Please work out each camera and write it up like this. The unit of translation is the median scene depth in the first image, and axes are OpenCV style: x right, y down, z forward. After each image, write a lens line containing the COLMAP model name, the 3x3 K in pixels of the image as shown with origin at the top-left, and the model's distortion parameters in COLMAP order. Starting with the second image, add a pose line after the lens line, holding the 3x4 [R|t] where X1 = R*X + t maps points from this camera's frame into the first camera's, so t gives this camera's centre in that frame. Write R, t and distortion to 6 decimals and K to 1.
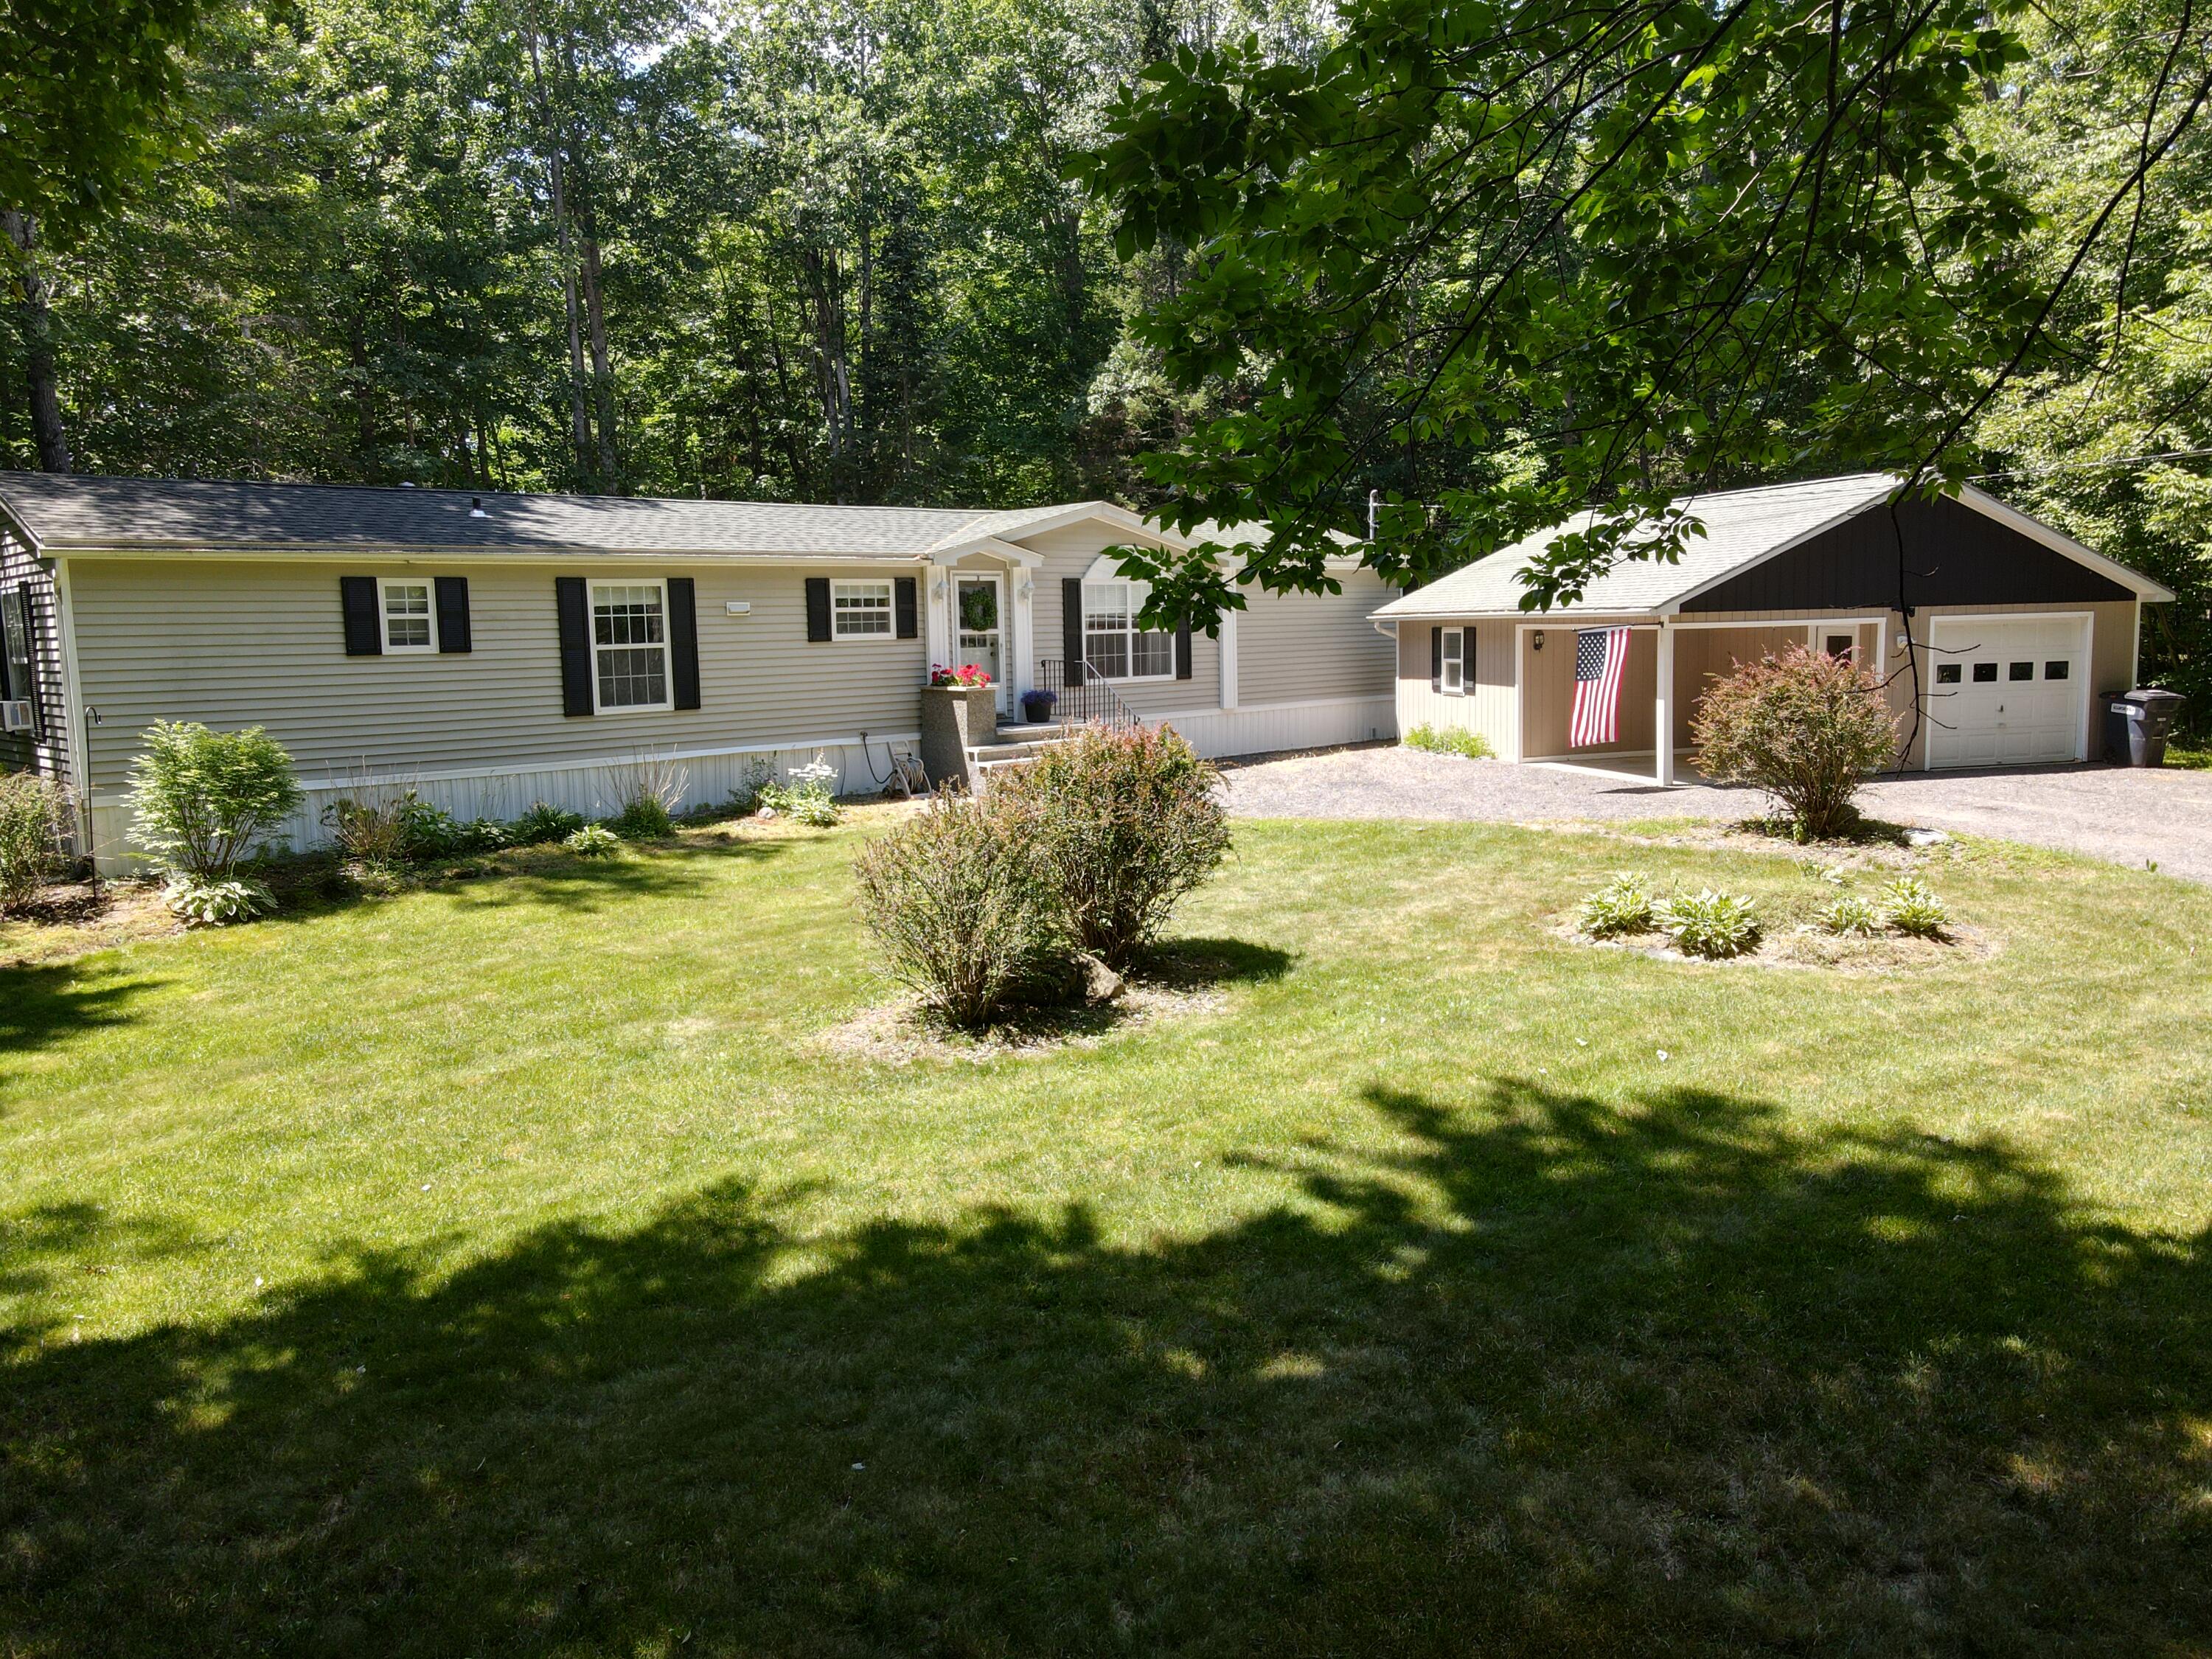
lens RADIAL K [[1620.0, 0, 1106.0], [0, 1620.0, 829.5], [0, 0, 1]] dist [-0.000180, 0.025078]
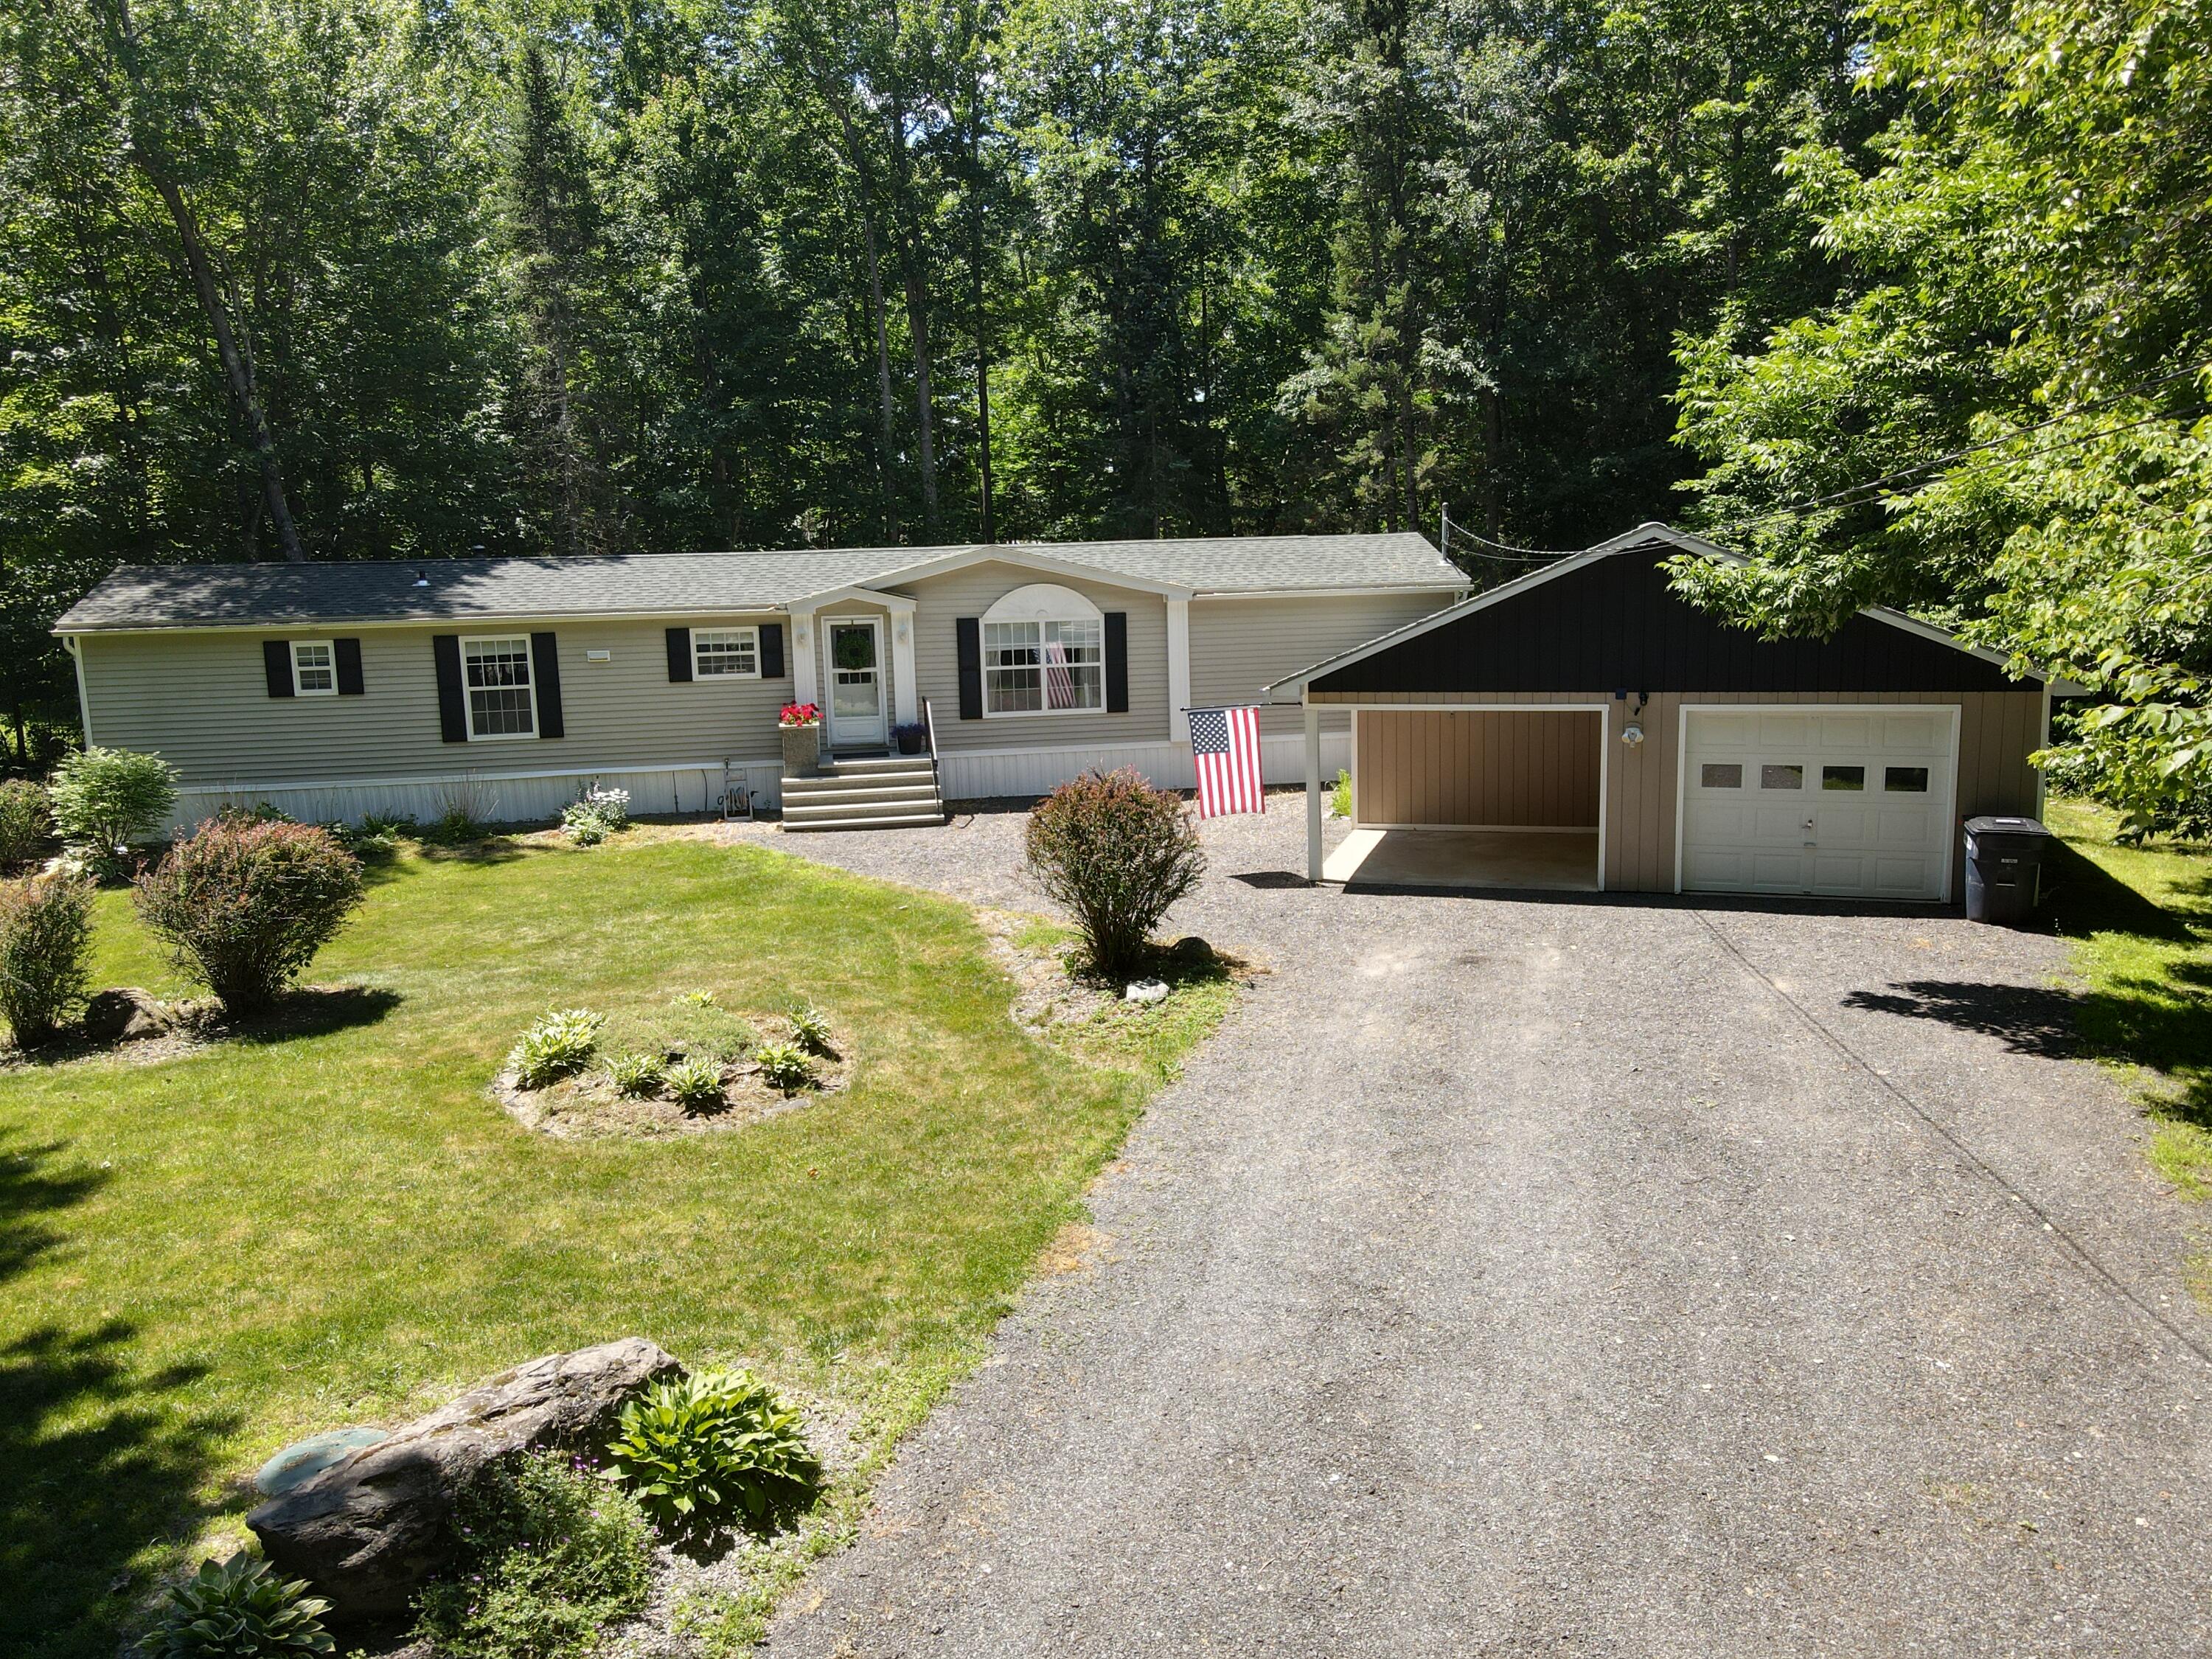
lens RADIAL K [[1620.0, 0, 1106.0], [0, 1620.0, 829.5], [0, 0, 1]] dist [-0.000180, 0.025078]
pose [[0.834856, 0.092124, -0.542705, 0.830372], [-0.062542, 0.995387, 0.072757, -0.128566], [0.546904, -0.026800, 0.836766, 0.199794]]
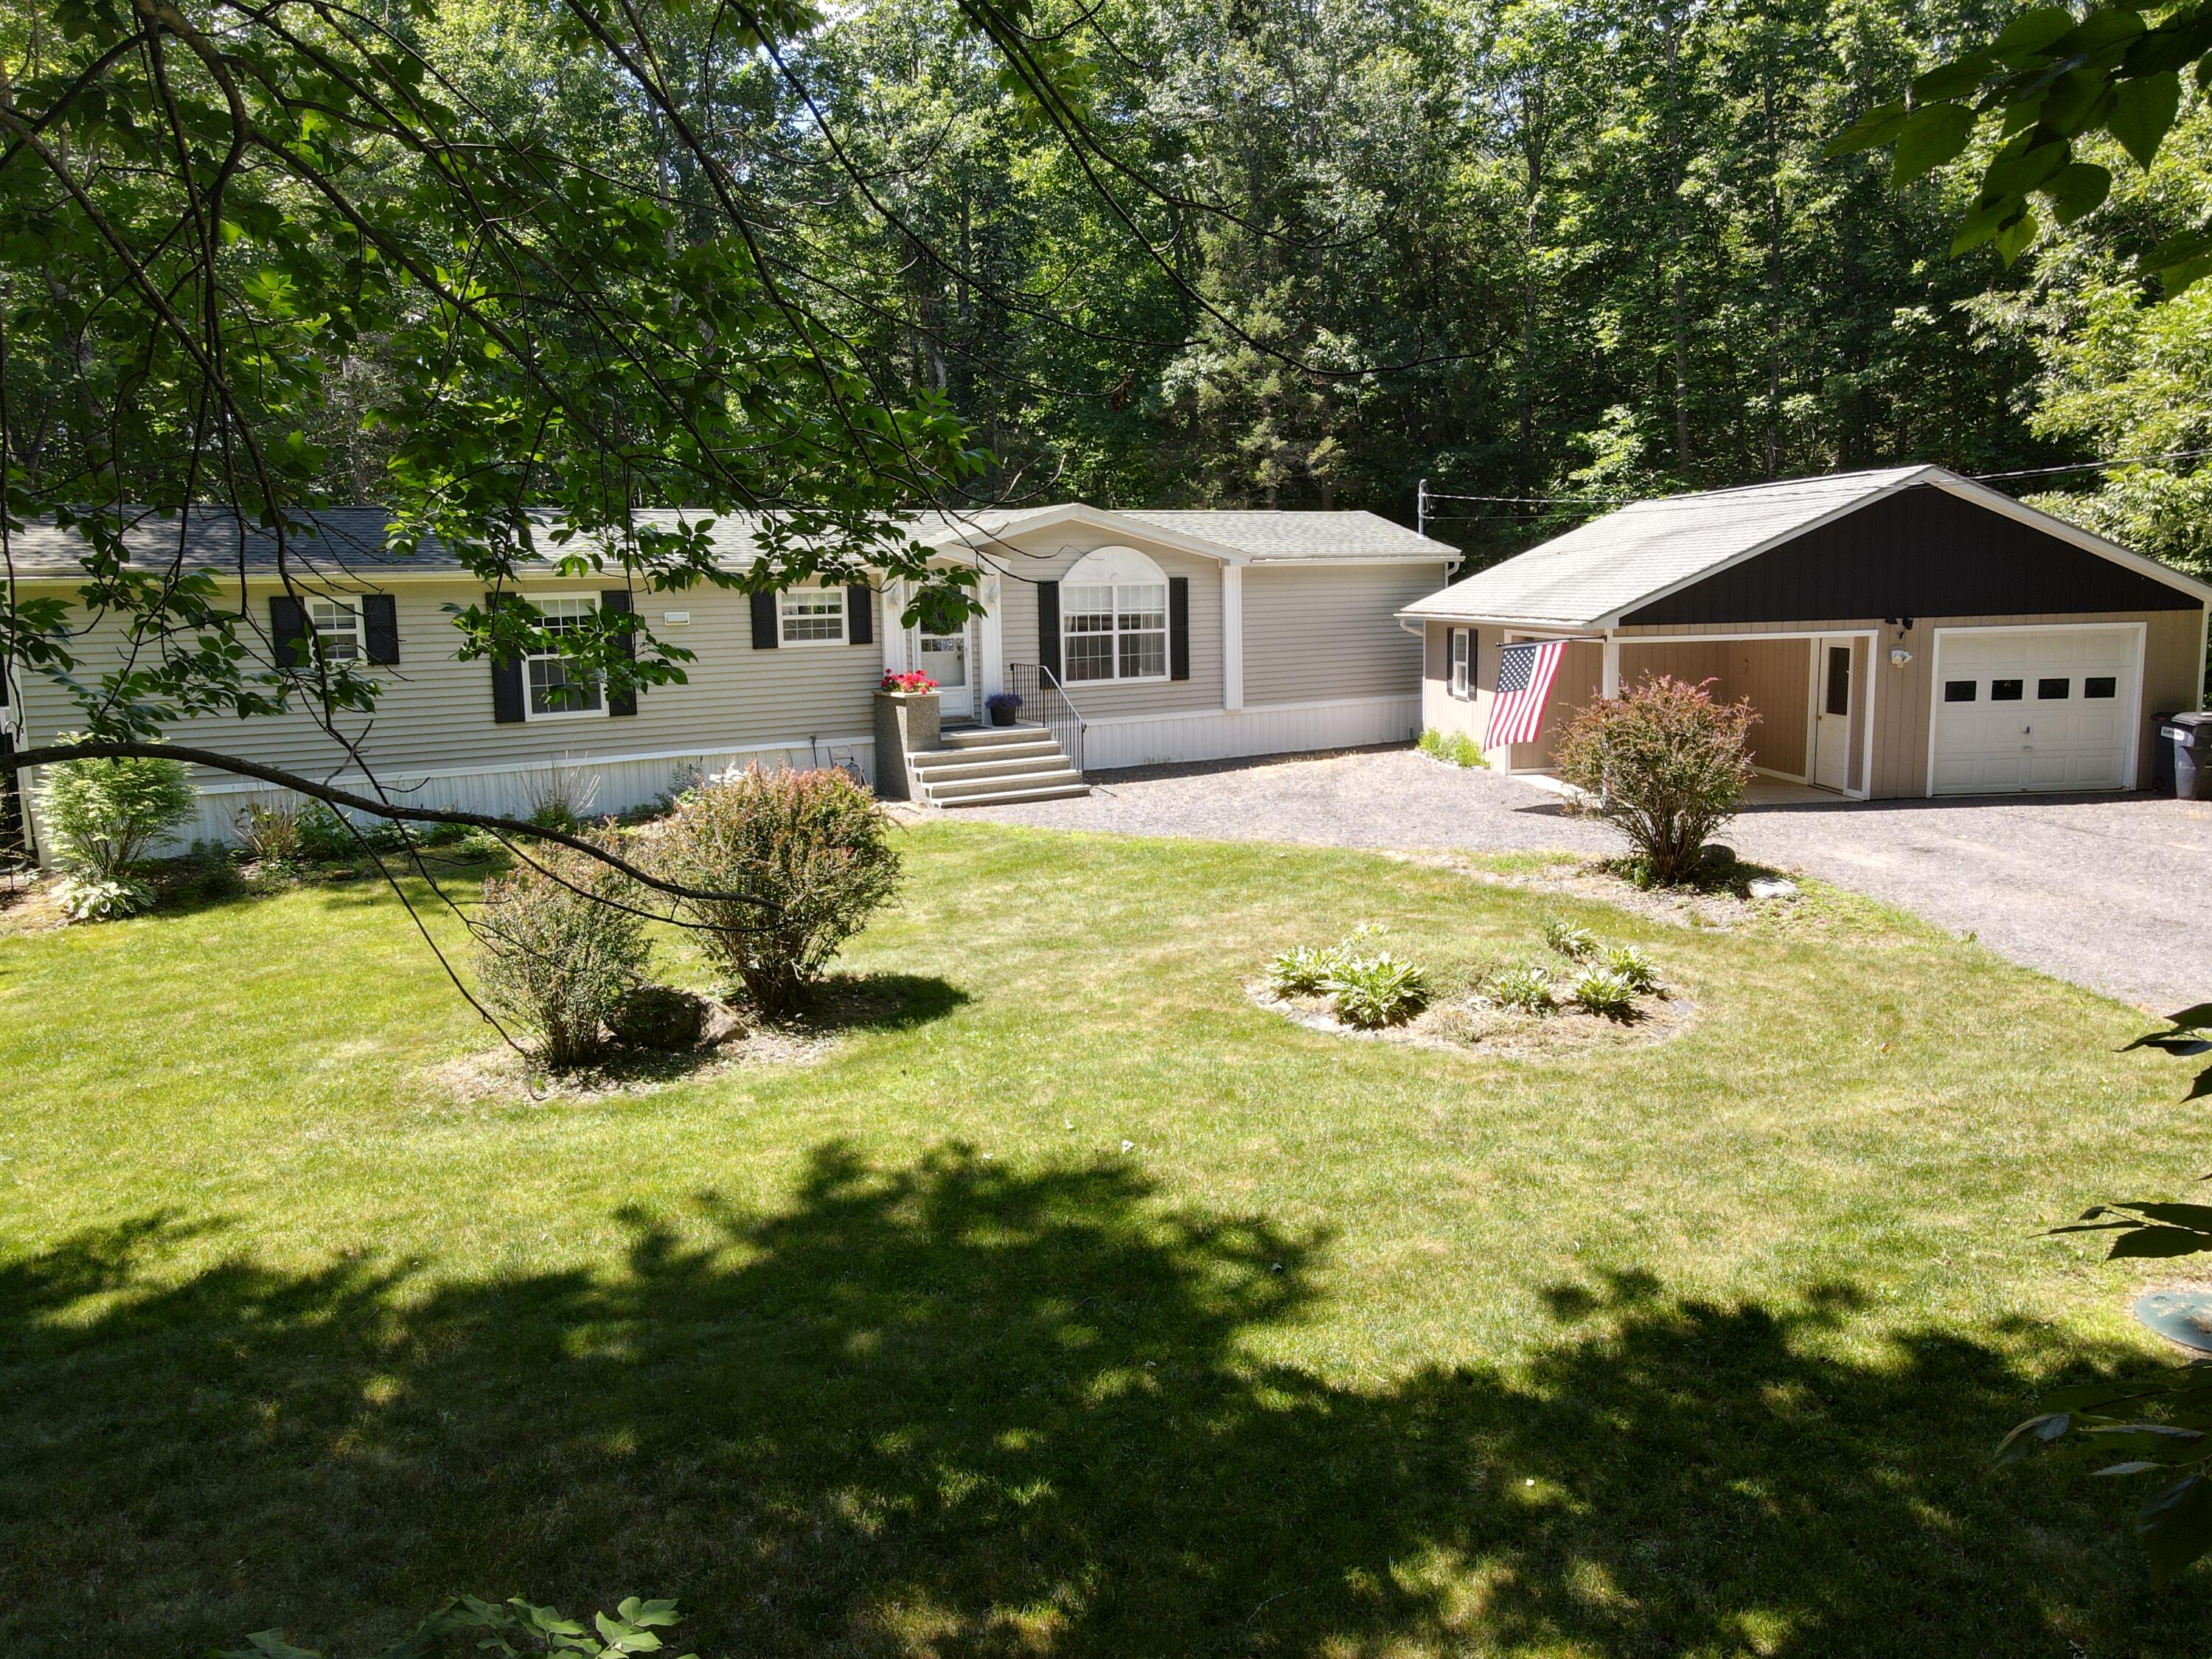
lens RADIAL K [[1620.0, 0, 1106.0], [0, 1620.0, 829.5], [0, 0, 1]] dist [-0.000180, 0.025078]
pose [[0.983009, 0.028063, -0.181402, 0.257052], [-0.023291, 0.999326, 0.028378, -0.039552], [0.182076, -0.023671, 0.983000, 0.024407]]
